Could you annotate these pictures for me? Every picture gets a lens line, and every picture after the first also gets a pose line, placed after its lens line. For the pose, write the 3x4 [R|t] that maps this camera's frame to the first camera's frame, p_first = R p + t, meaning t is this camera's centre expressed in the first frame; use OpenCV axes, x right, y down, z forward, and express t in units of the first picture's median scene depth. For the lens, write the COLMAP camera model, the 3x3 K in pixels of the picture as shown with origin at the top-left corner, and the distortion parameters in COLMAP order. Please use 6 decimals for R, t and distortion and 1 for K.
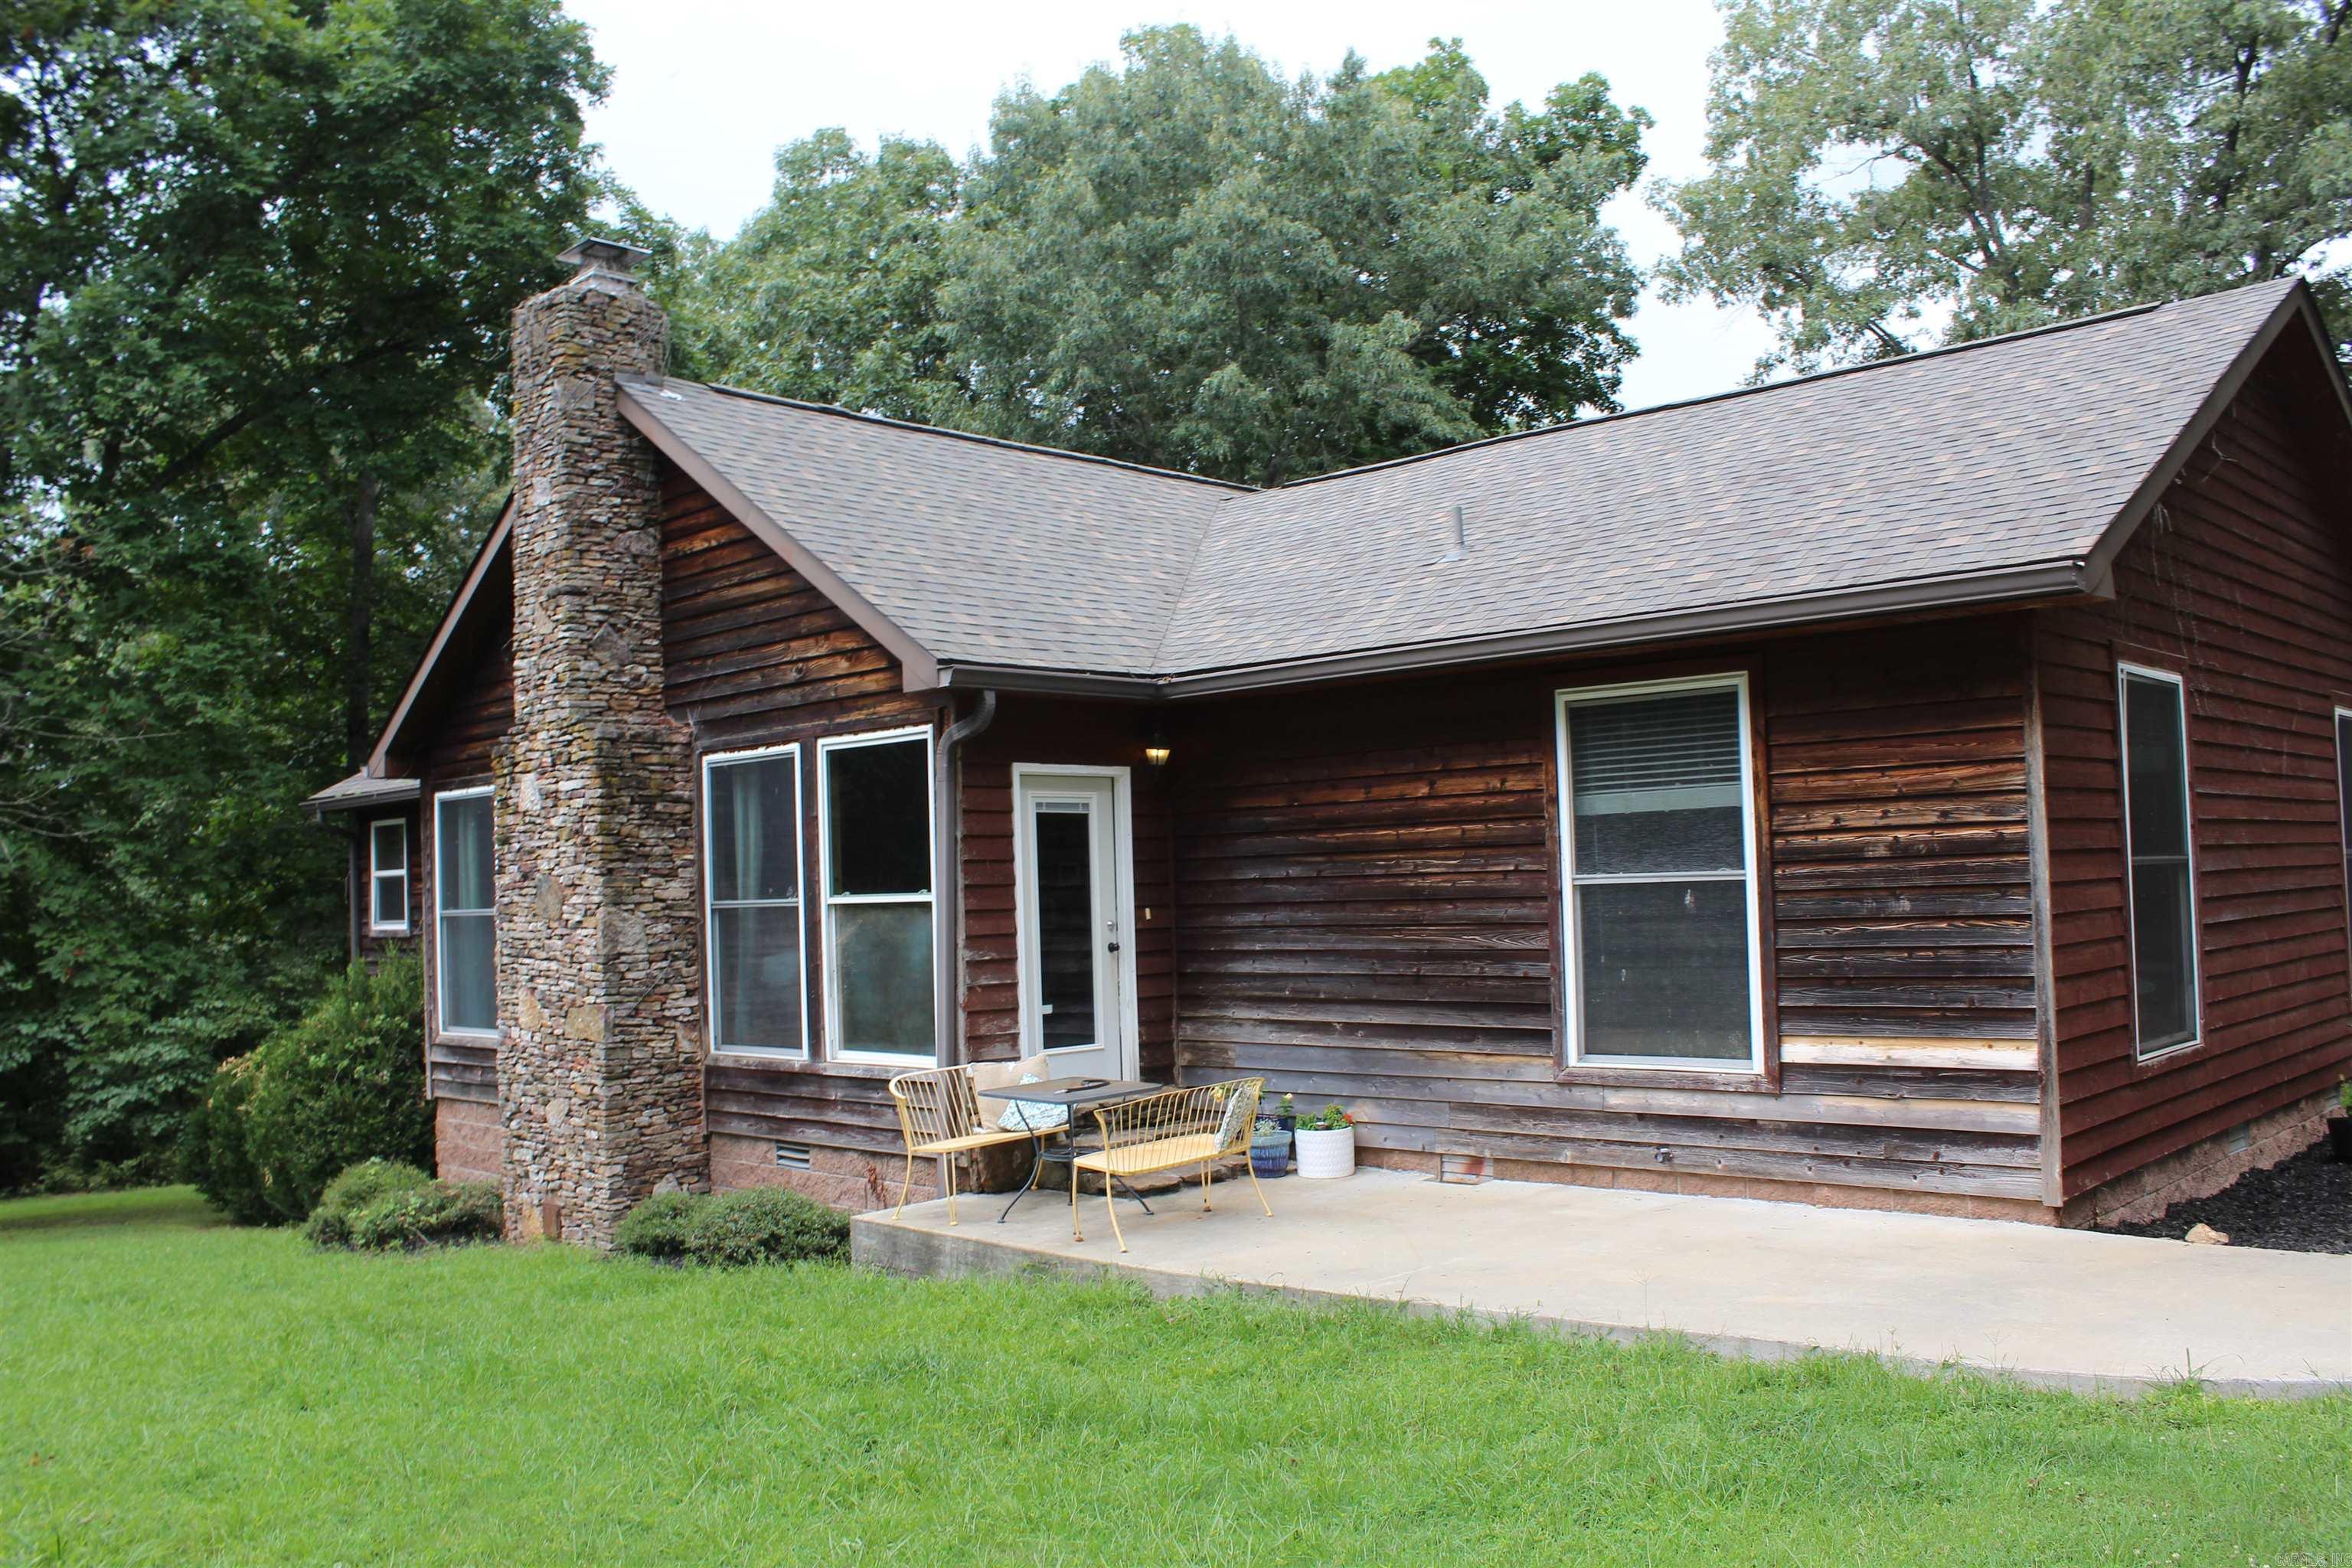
lens RADIAL K [[1955.5, 0, 1176.0], [0, 1955.5, 784.0], [0, 0, 1]] dist [-0.171544, 0.156646]
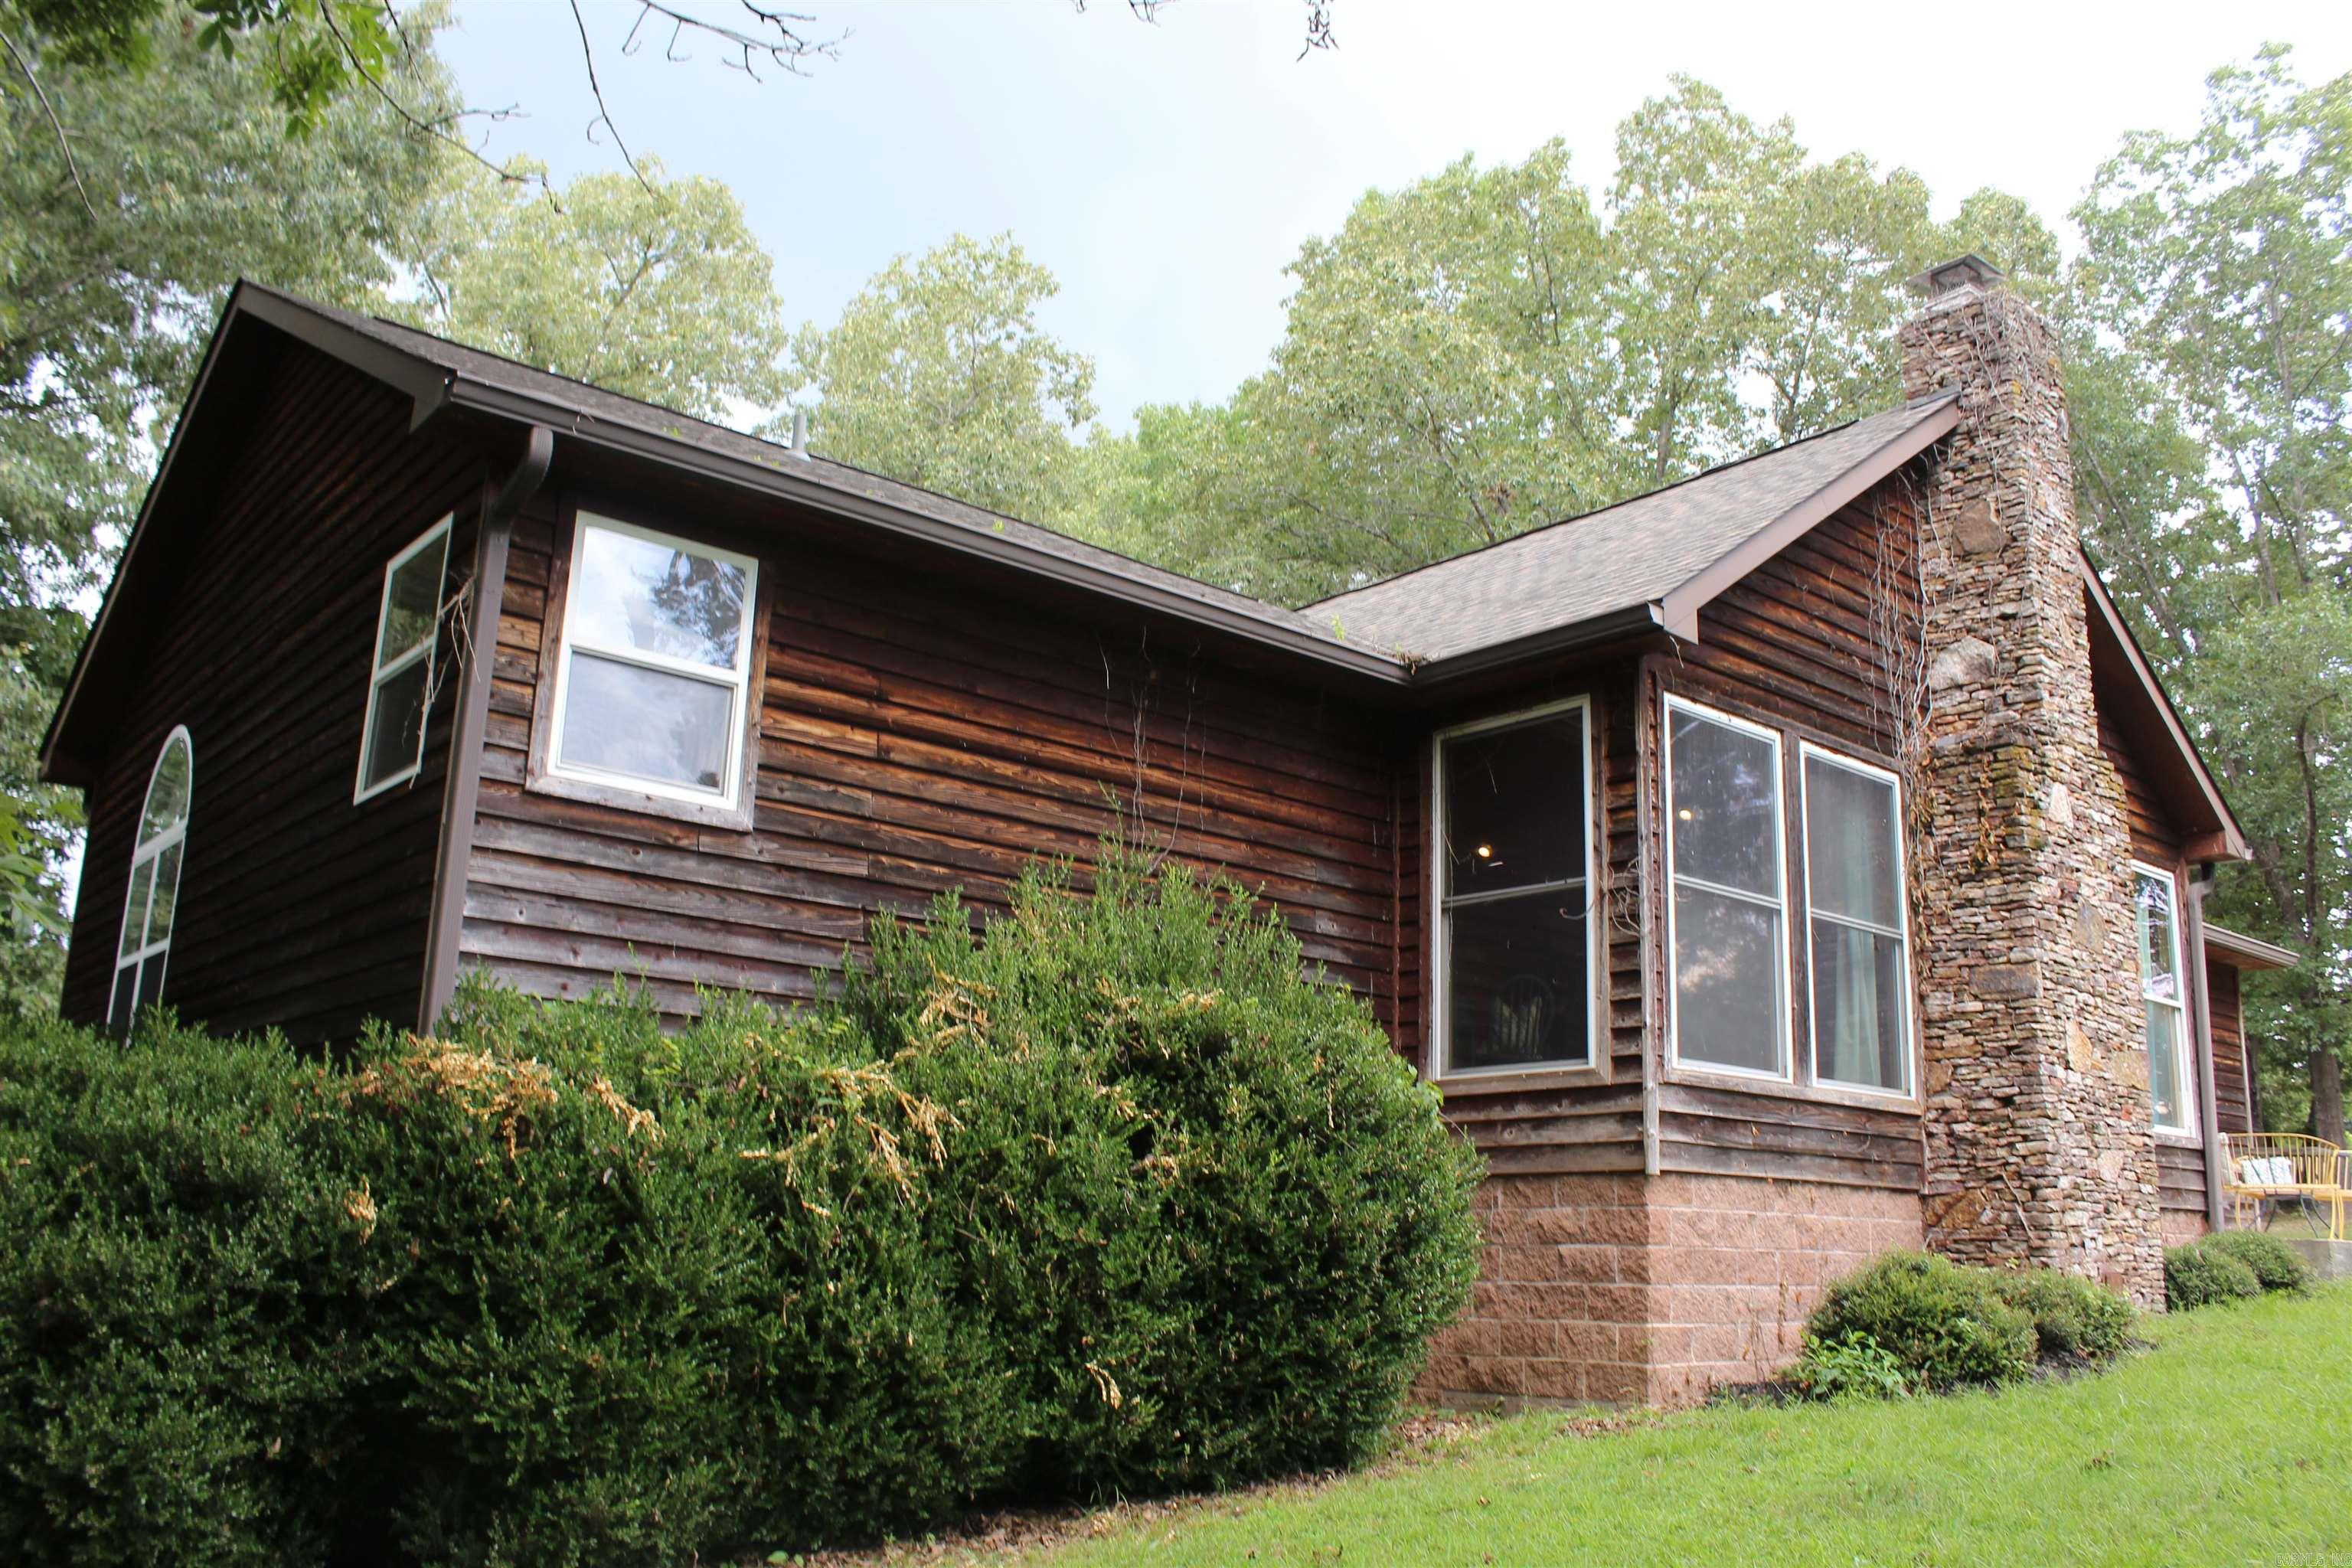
lens RADIAL K [[1955.5, 0, 1176.0], [0, 1955.5, 784.0], [0, 0, 1]] dist [-0.171544, 0.156646]
pose [[0.093277, 0.275515, 0.956760, -1.222482], [-0.093630, 0.959119, -0.267066, 0.269330], [-0.991228, -0.064670, 0.115261, 1.310978]]
